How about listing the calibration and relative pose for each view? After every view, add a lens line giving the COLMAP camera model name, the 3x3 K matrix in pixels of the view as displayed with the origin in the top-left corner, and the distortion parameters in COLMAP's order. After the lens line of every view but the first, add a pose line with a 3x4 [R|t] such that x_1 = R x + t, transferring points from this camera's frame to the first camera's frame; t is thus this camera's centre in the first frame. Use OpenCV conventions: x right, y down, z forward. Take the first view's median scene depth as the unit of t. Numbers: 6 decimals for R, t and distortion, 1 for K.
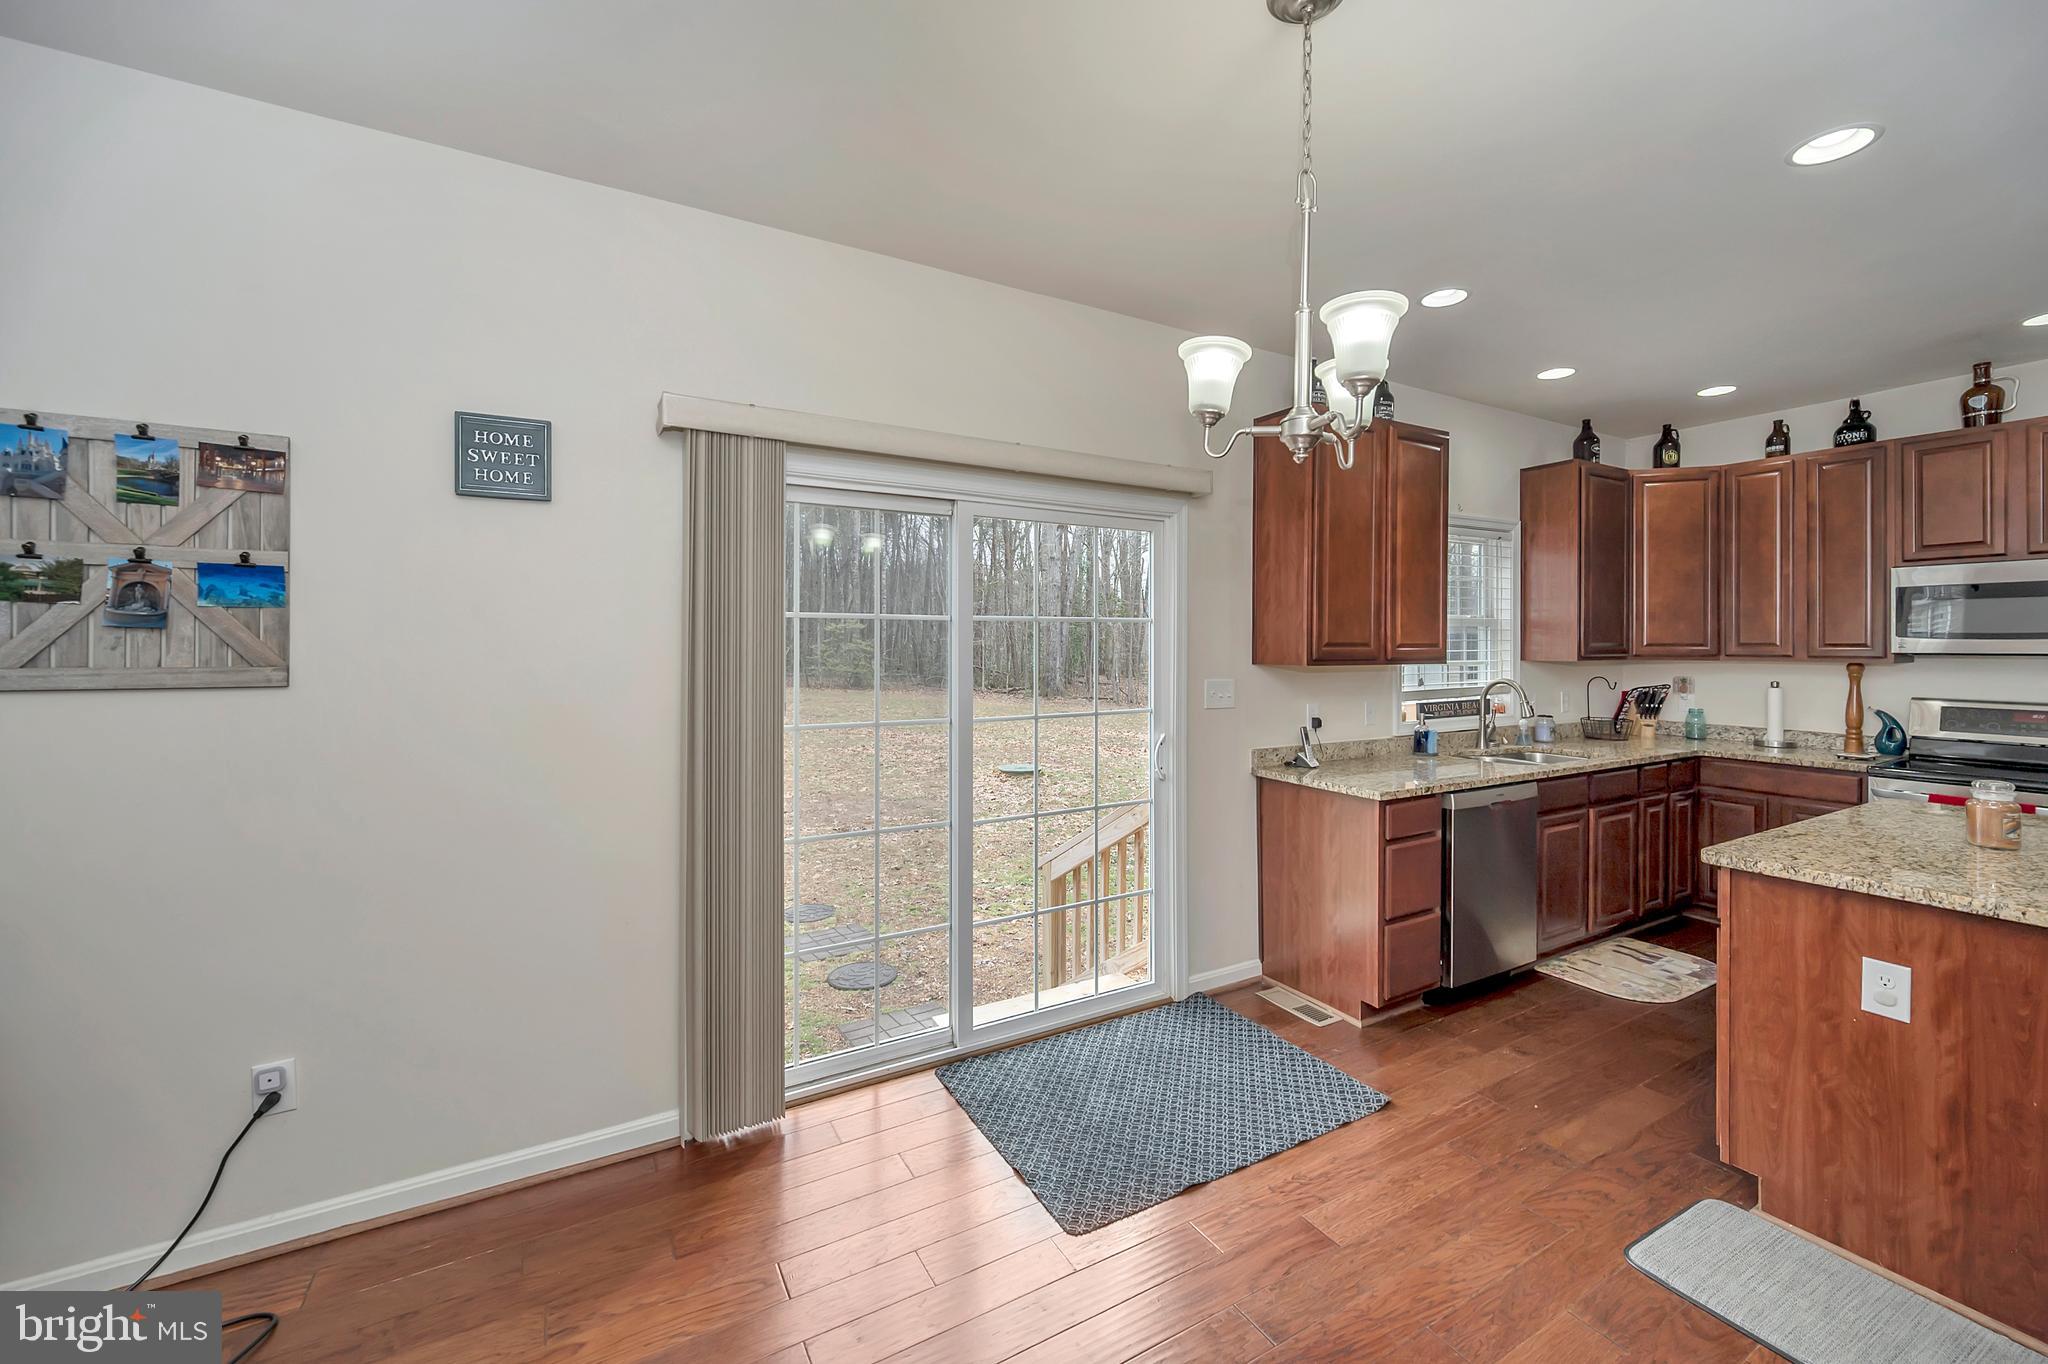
lens RADIAL K [[822.1, 0, 1027.8], [0, 822.1, 649.8], [0, 0, 1]] dist [-0.000381, -0.000053]
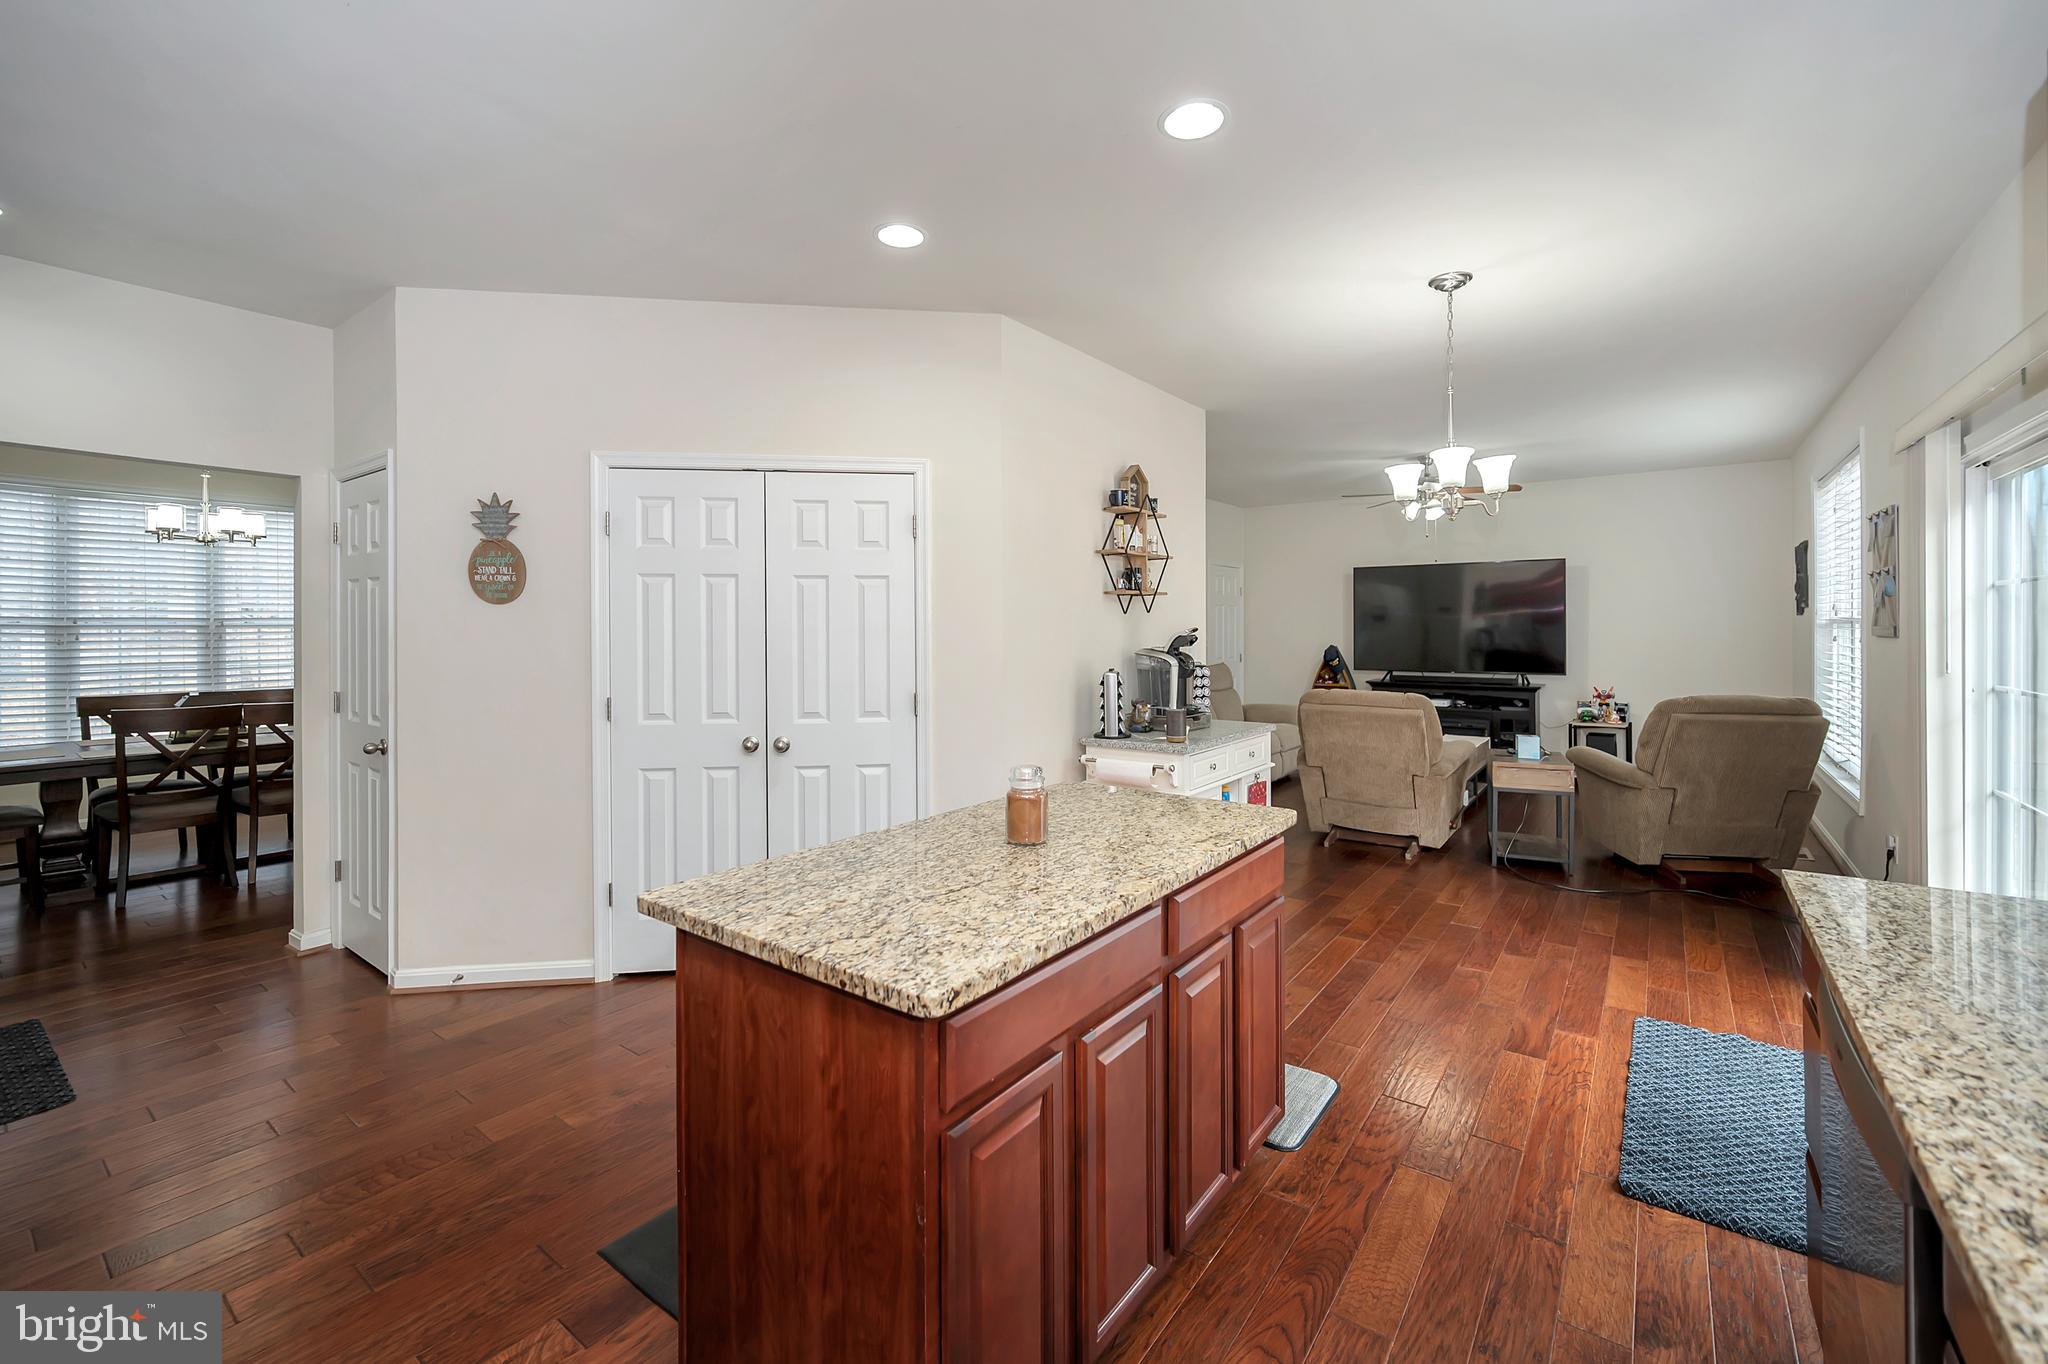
lens RADIAL K [[857.0, 0, 1032.5], [0, 857.0, 623.4], [0, 0, 1]] dist [0.000888, 0.000104]
pose [[-0.914481, -0.002436, -0.404622, 1.733979], [-0.003724, 0.999990, 0.002396, 0.016742], [0.404612, 0.003698, -0.914481, 2.053119]]
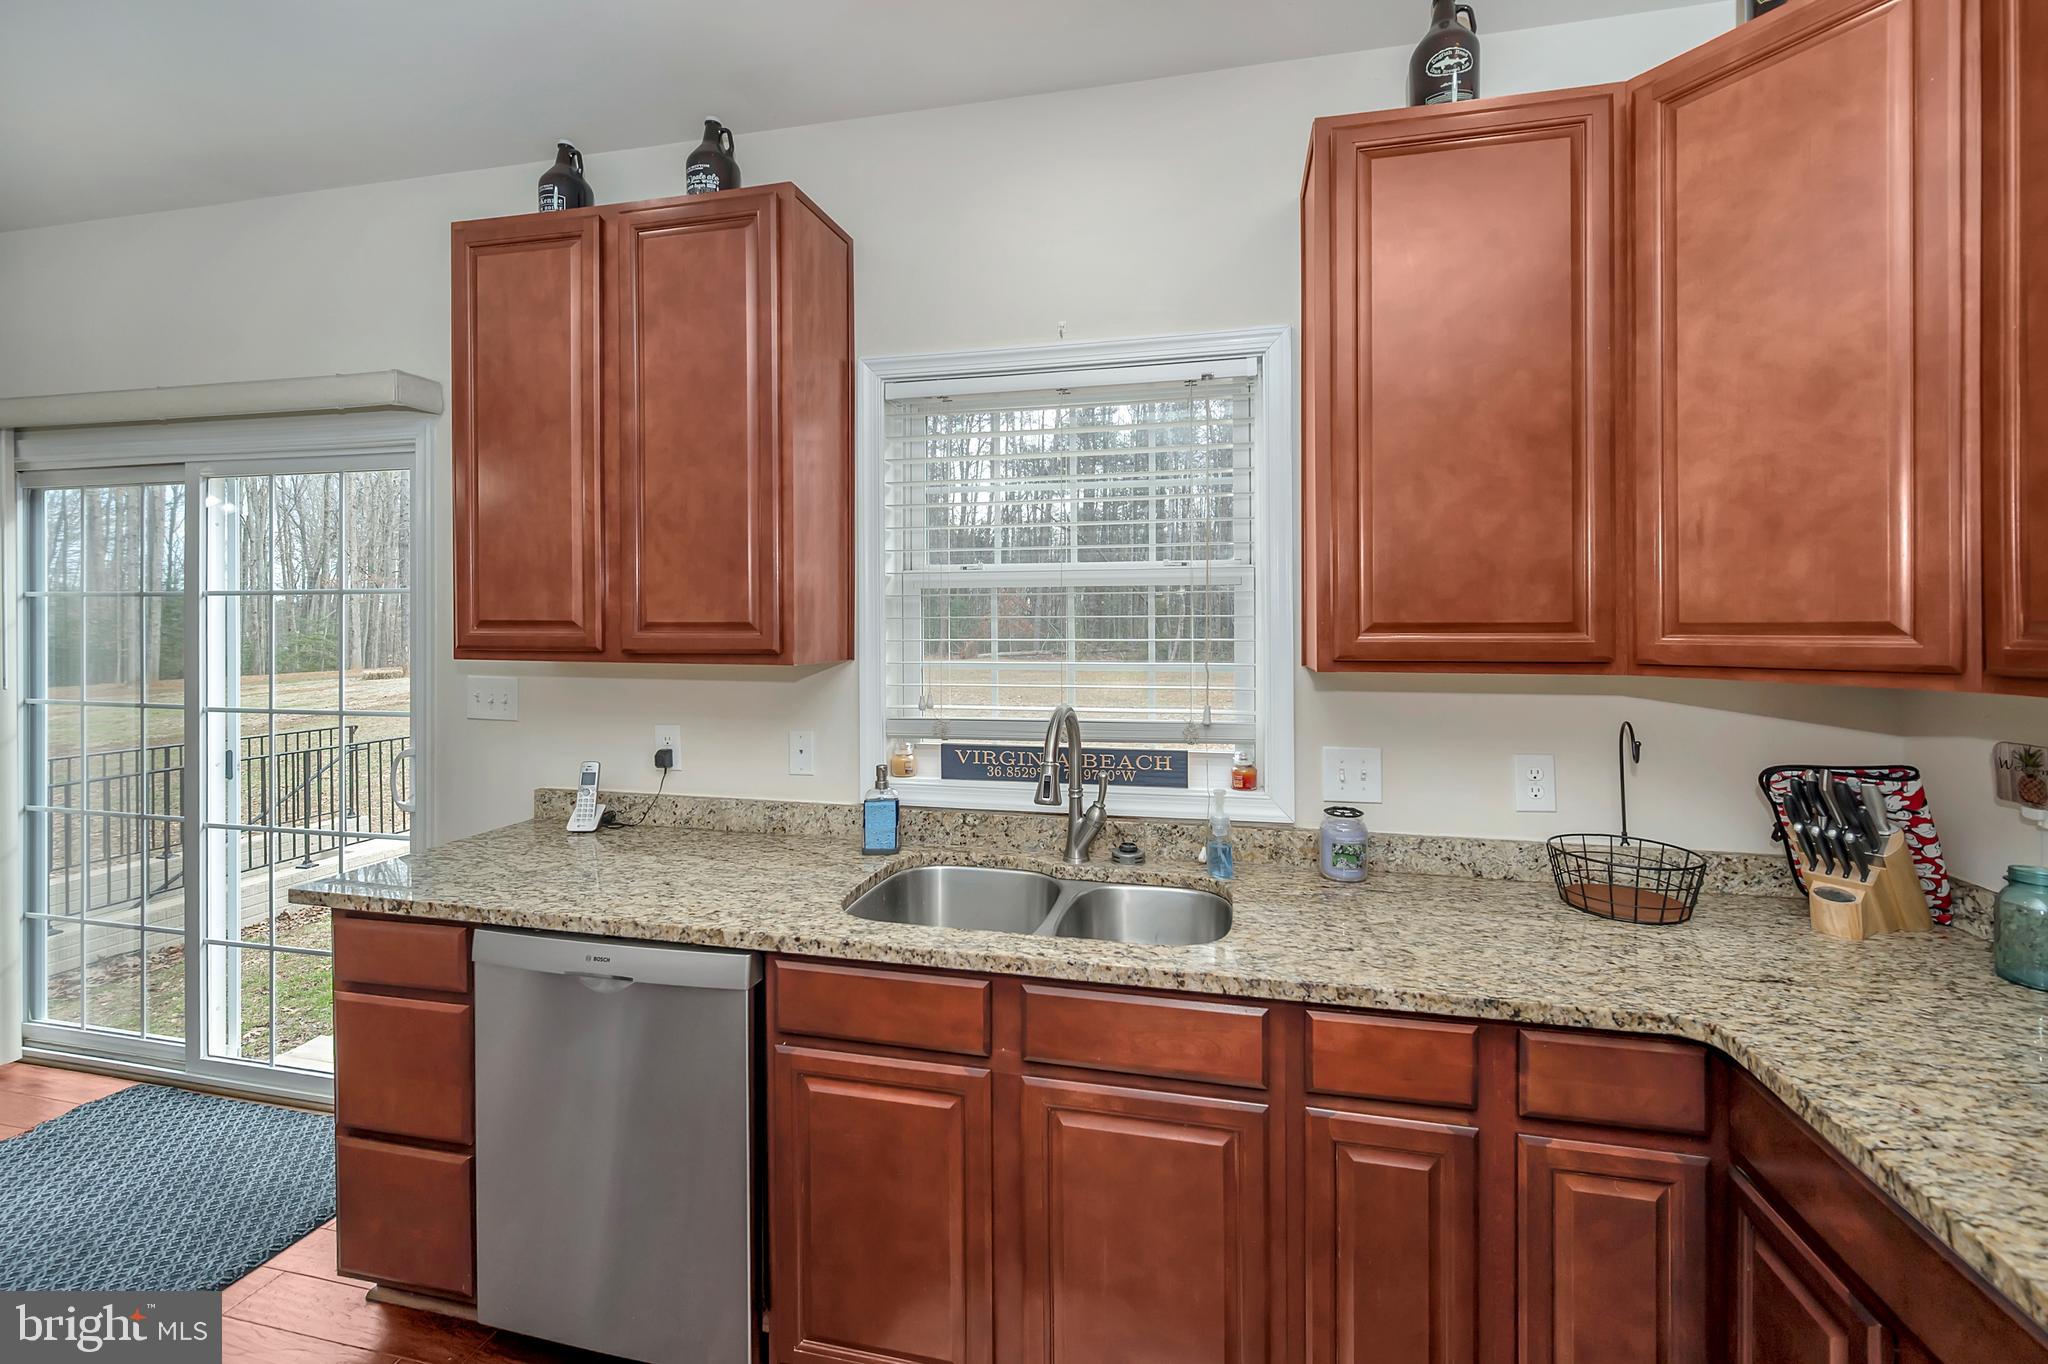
lens RADIAL K [[857.0, 0, 1032.5], [0, 857.0, 623.4], [0, 0, 1]] dist [0.000888, 0.000104]
pose [[0.739416, -0.000863, -0.673248, 1.850166], [-0.007269, 0.999931, -0.009265, -0.006776], [0.673210, 0.011744, 0.739358, 1.402976]]
